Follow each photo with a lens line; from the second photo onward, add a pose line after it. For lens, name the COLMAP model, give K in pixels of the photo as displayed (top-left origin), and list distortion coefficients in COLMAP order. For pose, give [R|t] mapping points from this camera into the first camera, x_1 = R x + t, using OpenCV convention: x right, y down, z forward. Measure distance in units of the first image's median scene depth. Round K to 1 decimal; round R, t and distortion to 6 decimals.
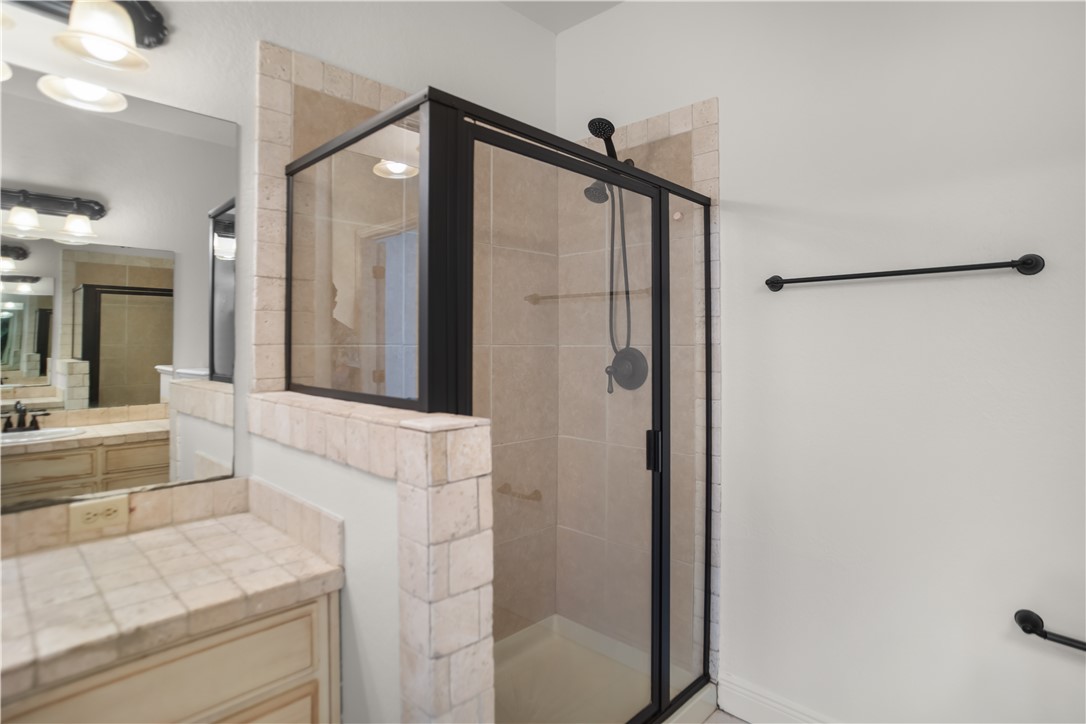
lens RADIAL K [[561.3, 0, 541.6], [0, 561.3, 339.7], [0, 0, 1]] dist [-0.047745, 0.024741]
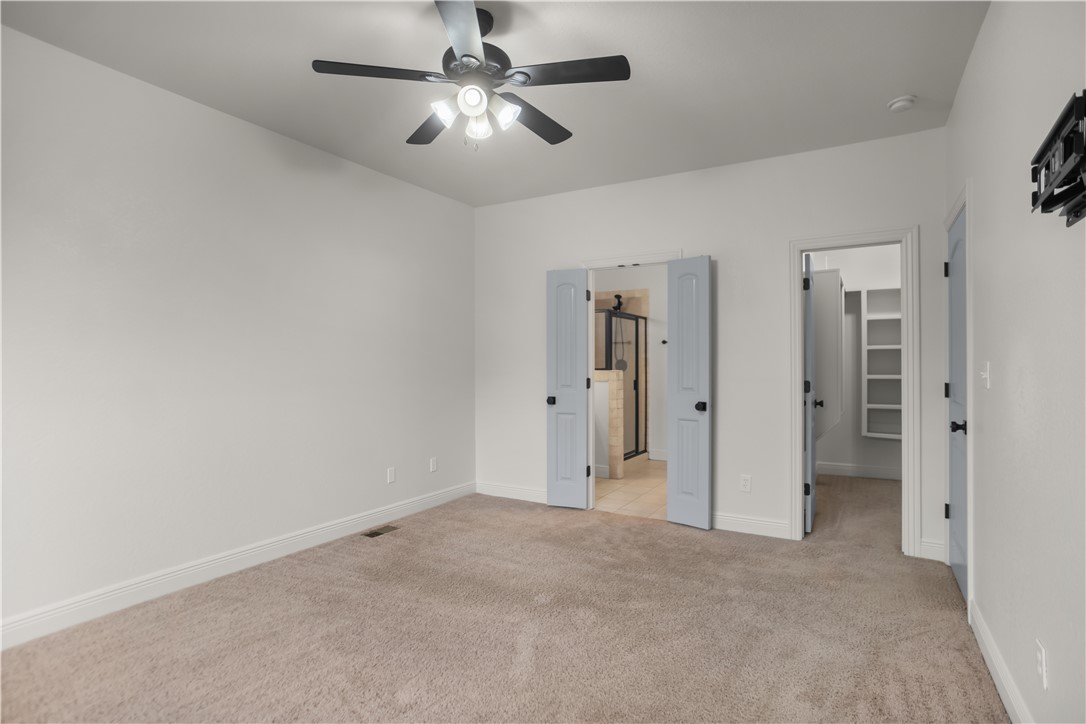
lens RADIAL K [[563.9, 0, 545.3], [0, 563.9, 360.6], [0, 0, 1]] dist [-0.068012, 0.047906]
pose [[0.976133, -0.001357, 0.217170, -1.249651], [-0.000855, 0.999949, 0.010090, -0.013429], [-0.217172, -0.010035, 0.976082, -2.668385]]
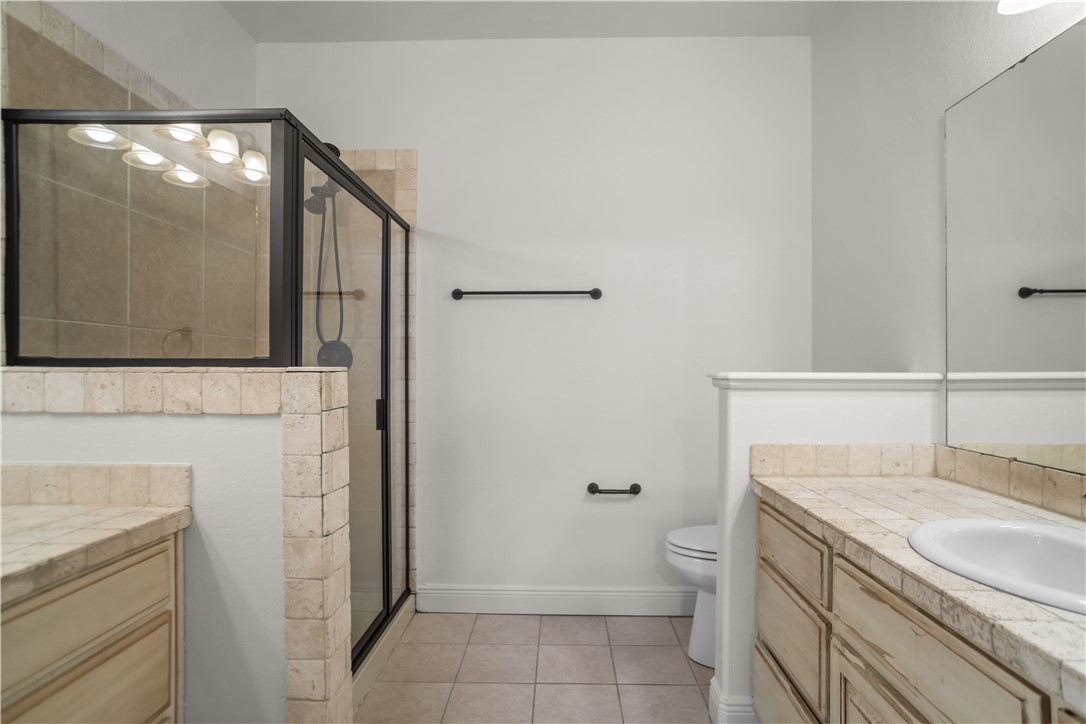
lens RADIAL K [[552.2, 0, 545.2], [0, 552.2, 368.7], [0, 0, 1]] dist [-0.065673, 0.051155]
pose [[0.746423, -0.003452, 0.665463, -0.354089], [-0.008452, 0.999857, 0.014668, 0.067387], [-0.665418, -0.016573, 0.746287, -0.196268]]
